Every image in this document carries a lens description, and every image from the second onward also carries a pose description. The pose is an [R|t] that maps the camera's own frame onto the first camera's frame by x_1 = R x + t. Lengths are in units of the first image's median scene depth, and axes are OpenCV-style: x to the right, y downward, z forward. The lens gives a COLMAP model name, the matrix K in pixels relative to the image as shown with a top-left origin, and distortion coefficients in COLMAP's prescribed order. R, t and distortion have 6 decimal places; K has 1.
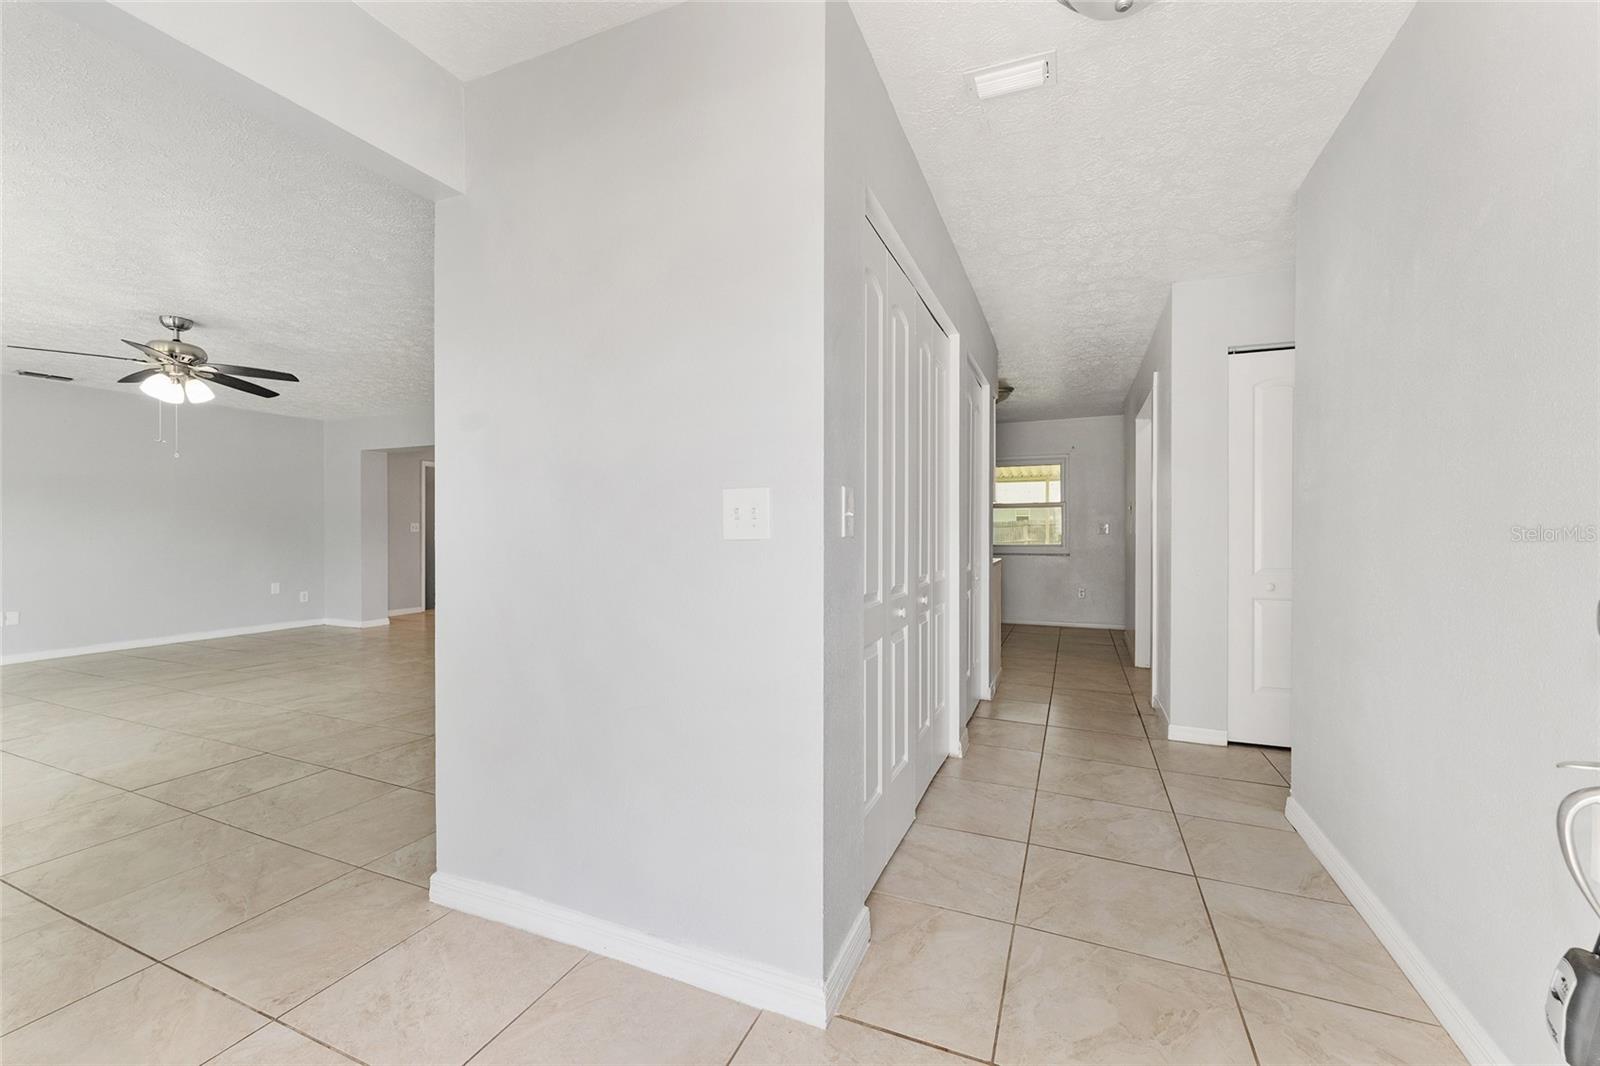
lens RADIAL K [[637.4, 0, 795.5], [0, 637.4, 531.7], [0, 0, 1]] dist [0.000619, -0.000209]
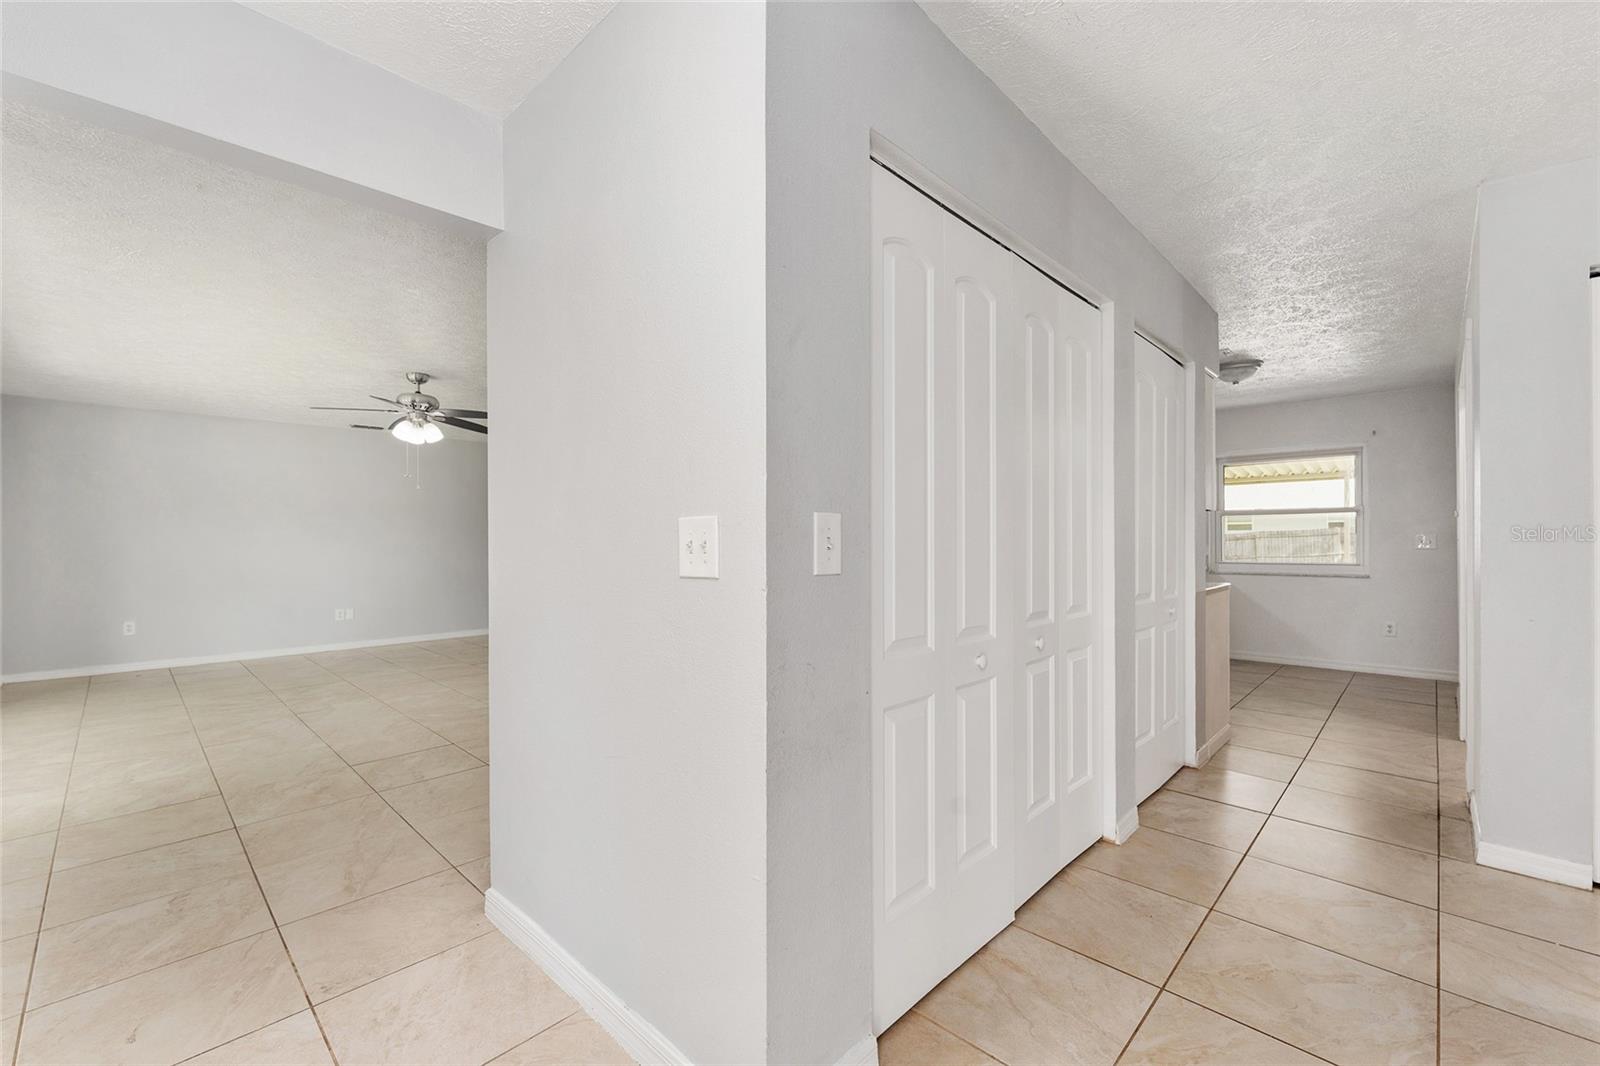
lens RADIAL K [[655.0, 0, 796.7], [0, 655.0, 539.5], [0, 0, 1]] dist [0.000388, -0.000503]
pose [[0.936213, -0.005090, -0.351396, 0.140802], [0.003594, 0.999981, -0.004908, -0.011871], [0.351415, 0.003332, 0.936214, 0.090868]]
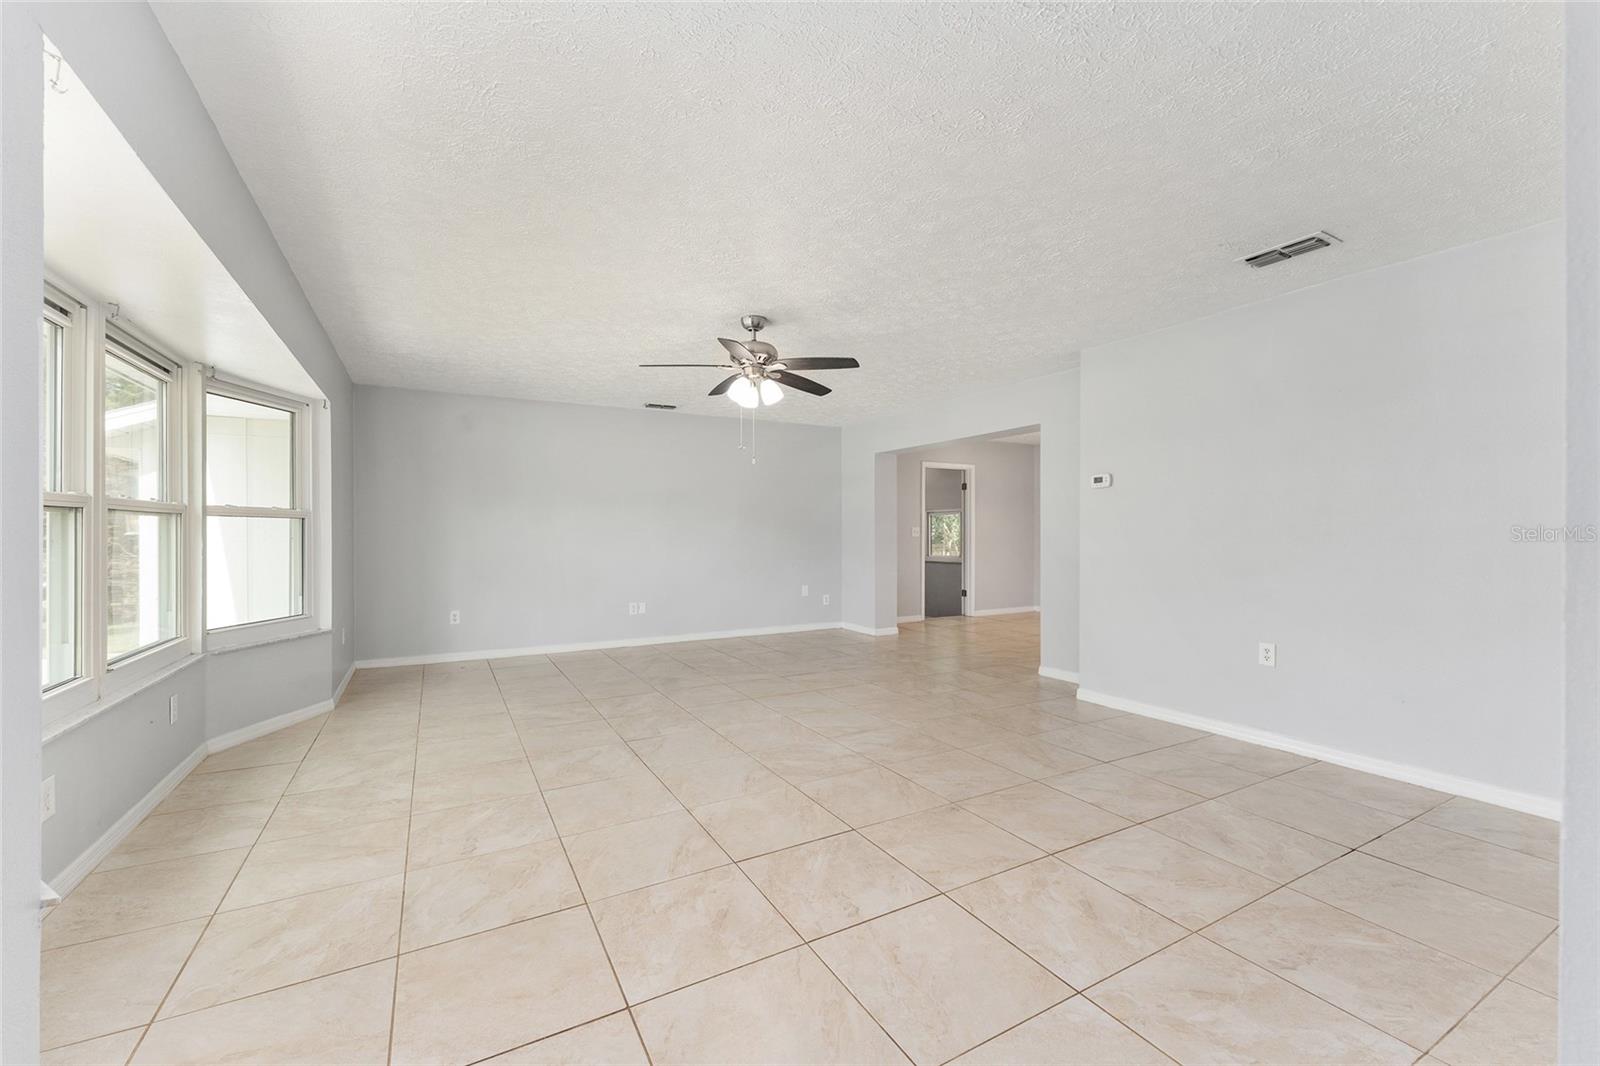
lens RADIAL K [[646.9, 0, 796.0], [0, 646.9, 529.2], [0, 0, 1]] dist [0.001504, -0.000183]
pose [[0.793247, -0.004056, -0.608886, -0.337554], [0.001220, 0.999986, -0.005073, -0.013274], [0.608899, 0.003281, 0.793241, 0.275533]]
